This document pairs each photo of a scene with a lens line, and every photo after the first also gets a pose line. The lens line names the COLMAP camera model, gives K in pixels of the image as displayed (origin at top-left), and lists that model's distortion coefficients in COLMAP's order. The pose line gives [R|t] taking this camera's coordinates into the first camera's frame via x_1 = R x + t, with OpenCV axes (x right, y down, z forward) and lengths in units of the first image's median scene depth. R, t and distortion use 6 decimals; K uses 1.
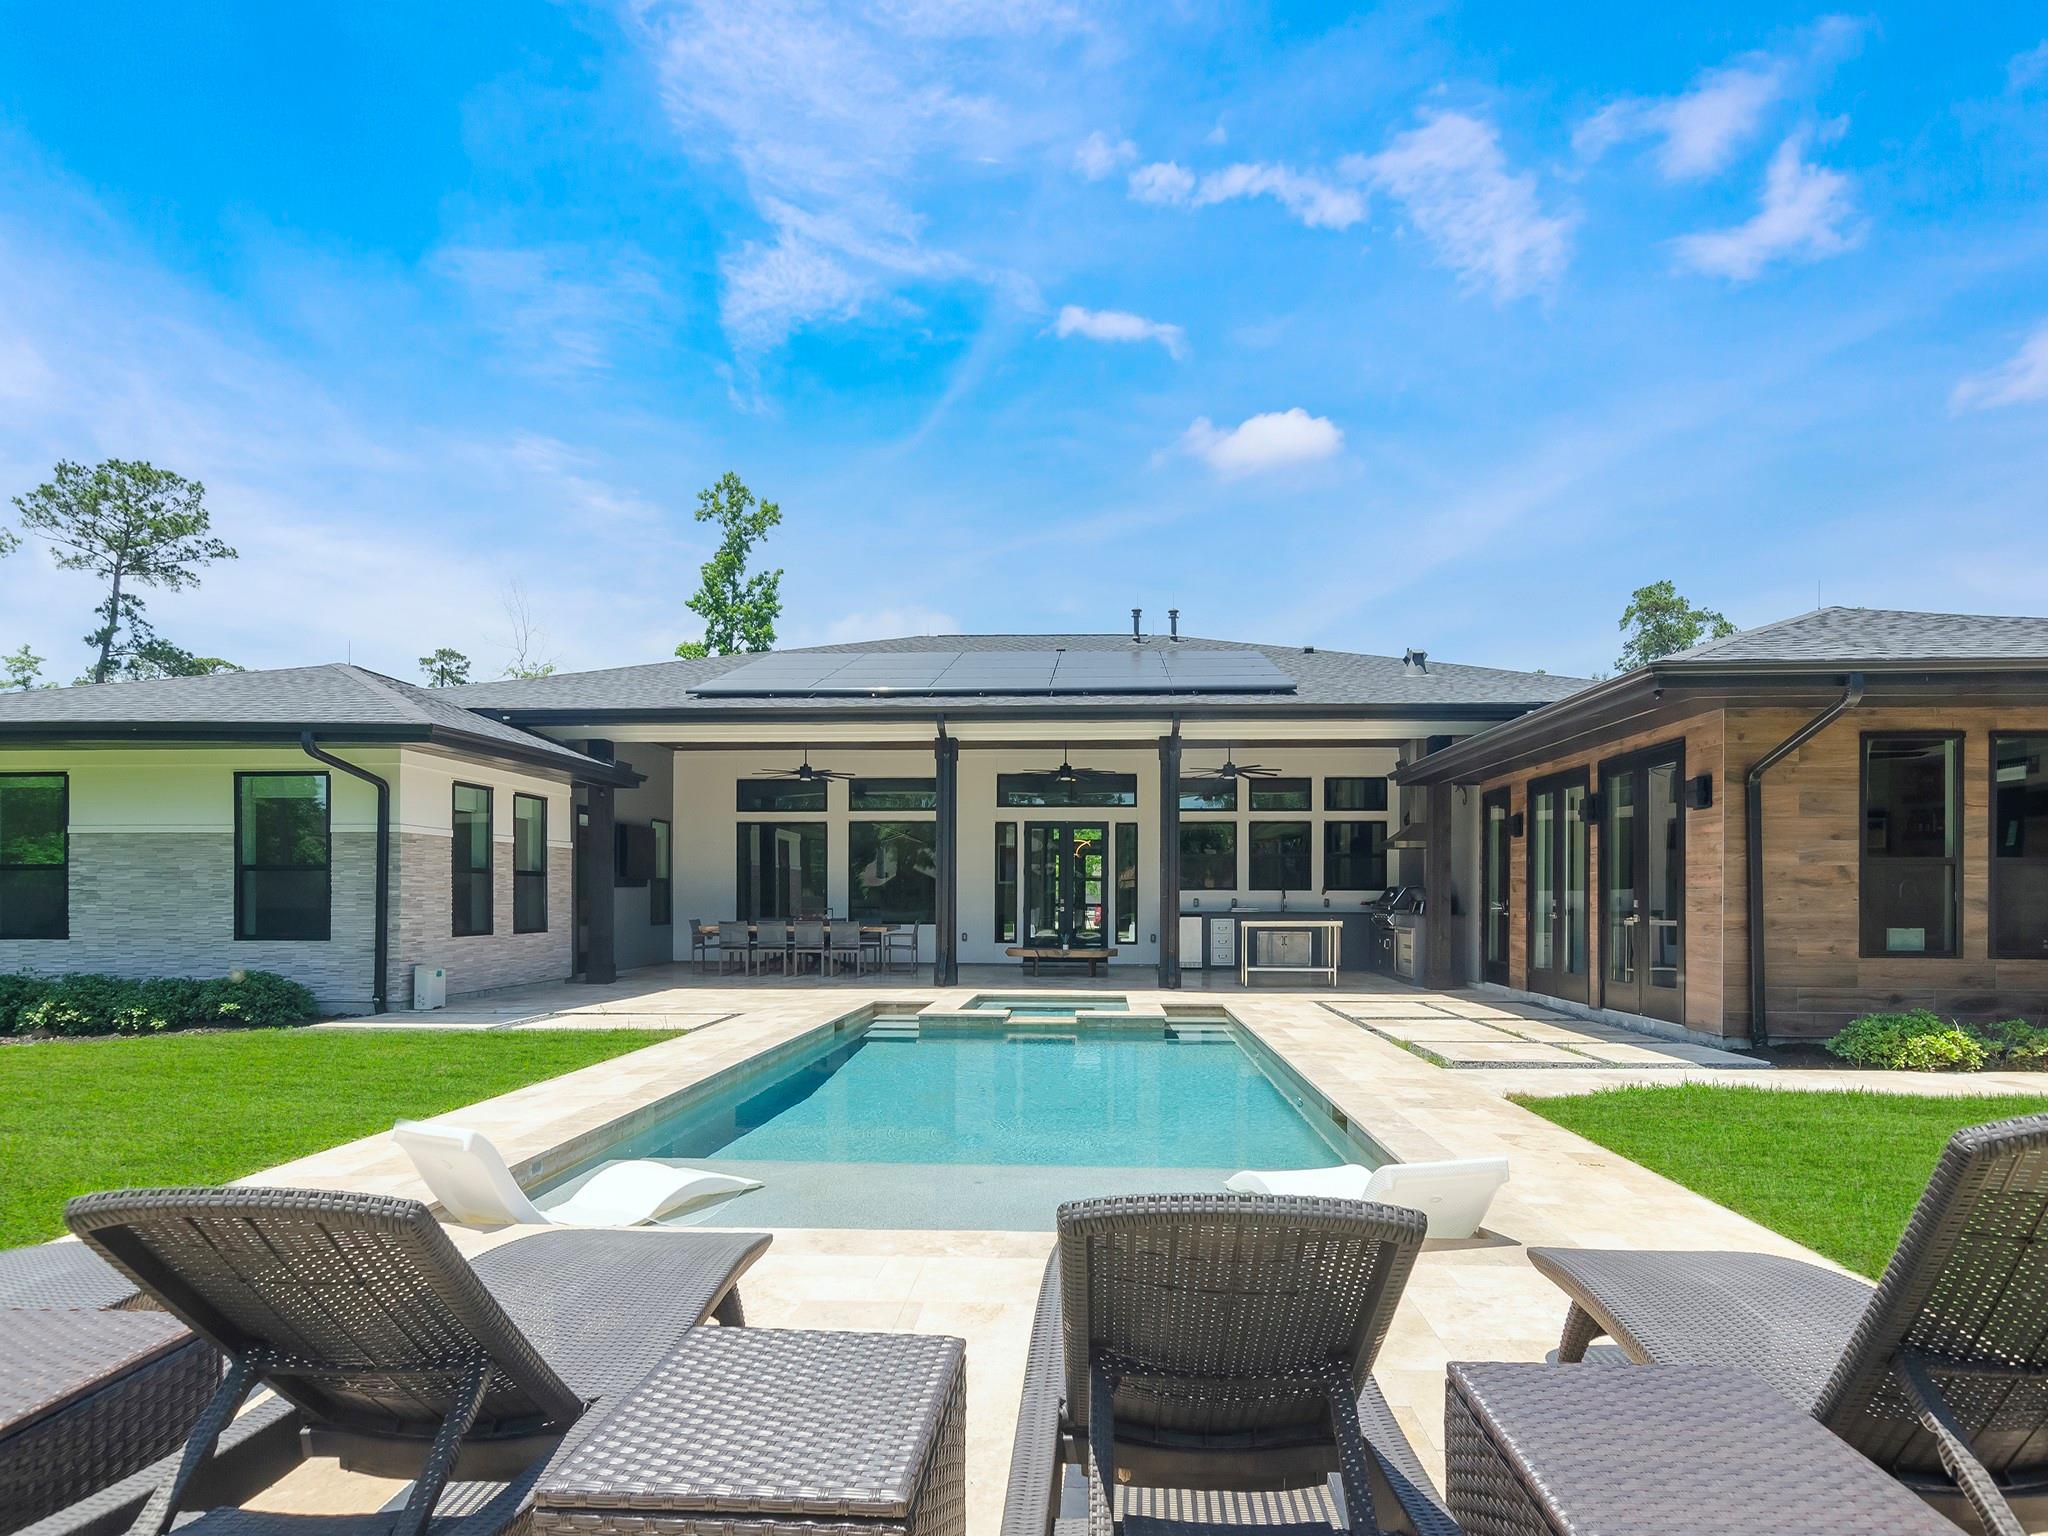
lens RADIAL K [[1018.0, 0, 1074.3], [0, 1018.0, 887.2], [0, 0, 1]] dist [-0.000149, -0.000265]
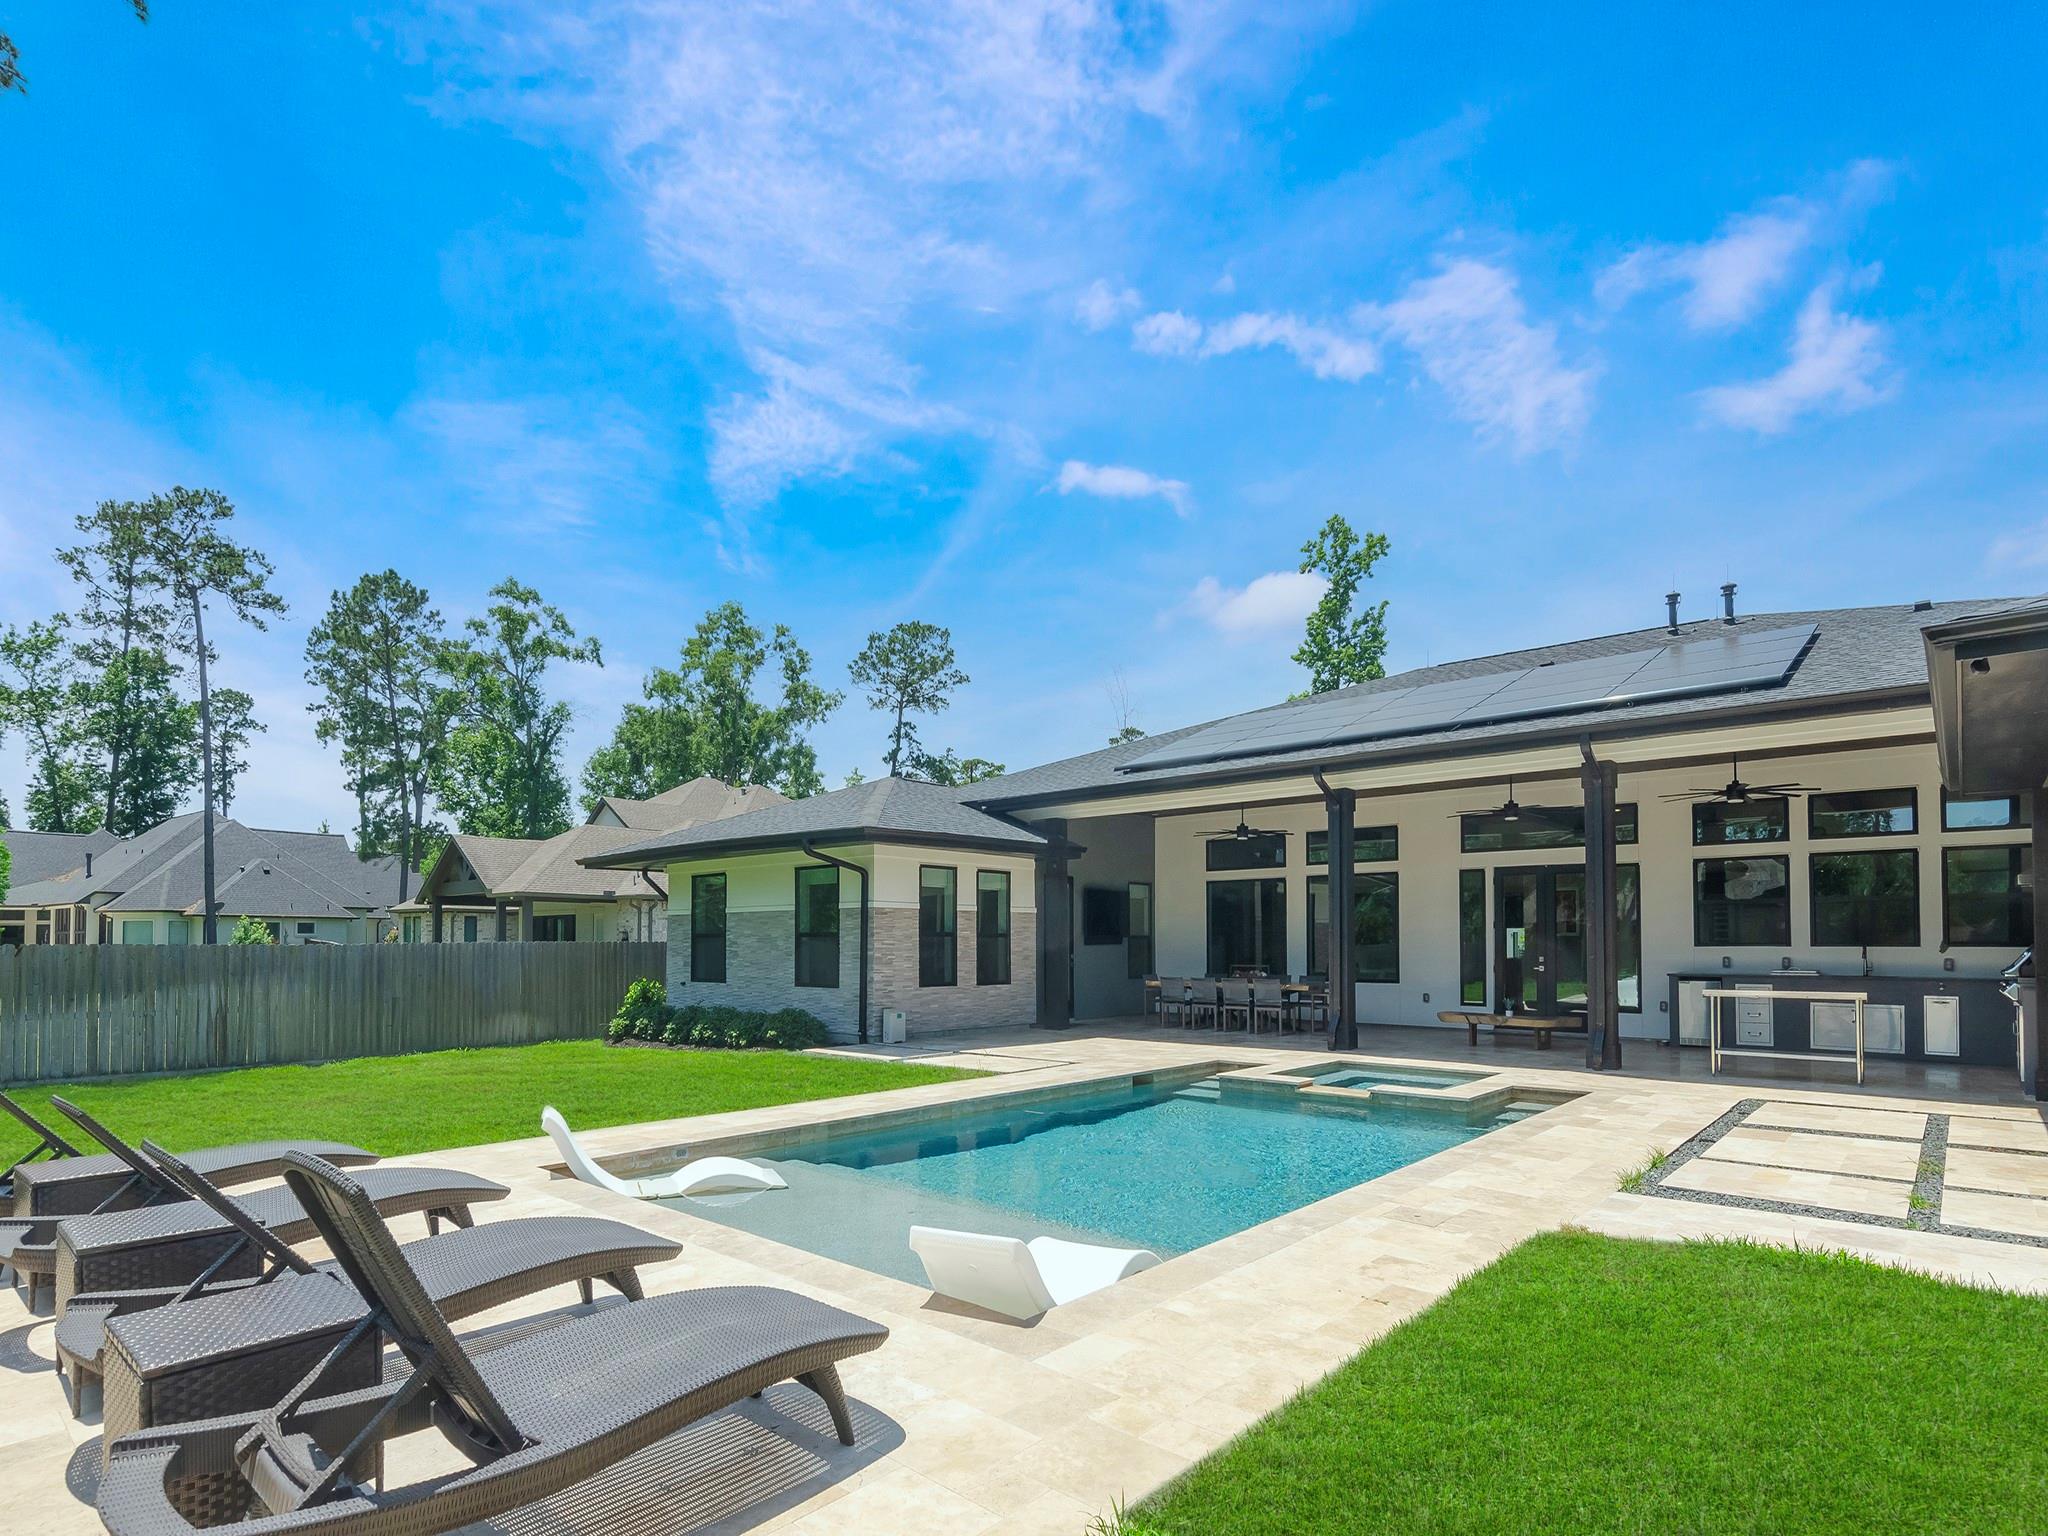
lens RADIAL K [[1073.9, 0, 1017.7], [0, 1073.9, 906.3], [0, 0, 1]] dist [0.003074, 0.000476]
pose [[0.769363, -0.025069, -0.638320, 0.260022], [0.008257, 0.999536, -0.029304, -0.009015], [0.638759, 0.017275, 0.769213, 0.034730]]
